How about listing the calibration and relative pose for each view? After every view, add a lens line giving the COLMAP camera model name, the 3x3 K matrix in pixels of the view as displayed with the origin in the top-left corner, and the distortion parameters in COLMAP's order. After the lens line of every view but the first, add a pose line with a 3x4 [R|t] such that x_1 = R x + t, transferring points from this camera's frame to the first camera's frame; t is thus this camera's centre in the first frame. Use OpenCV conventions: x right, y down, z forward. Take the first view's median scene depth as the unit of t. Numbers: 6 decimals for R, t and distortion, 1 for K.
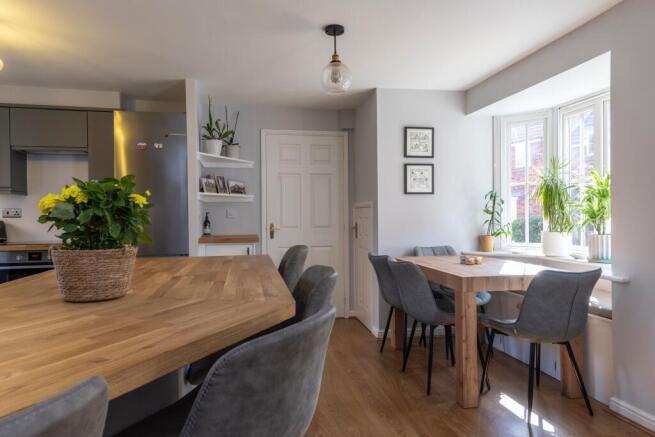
lens RADIAL K [[434.1, 0, 327.5], [0, 434.1, 218.5], [0, 0, 1]] dist [0.030374, 0.000717]
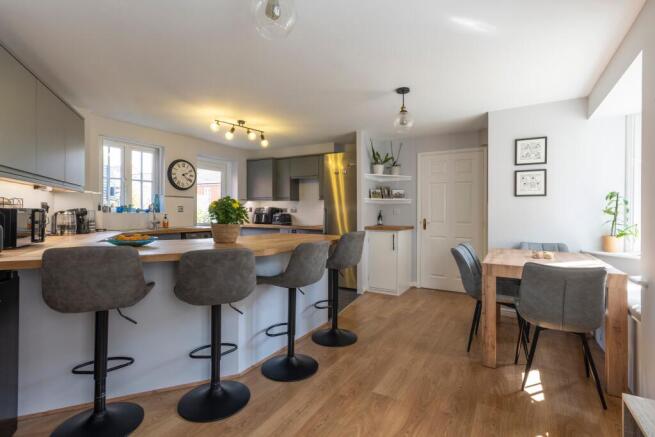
lens RADIAL K [[326.9, 0, 312.2], [0, 326.9, 216.7], [0, 0, 1]] dist [0.000691, 0.000173]
pose [[0.724334, 0.021157, -0.689124, 0.390444], [-0.016816, 0.999774, 0.013019, -0.003435], [0.689244, 0.002158, 0.724526, -0.024229]]
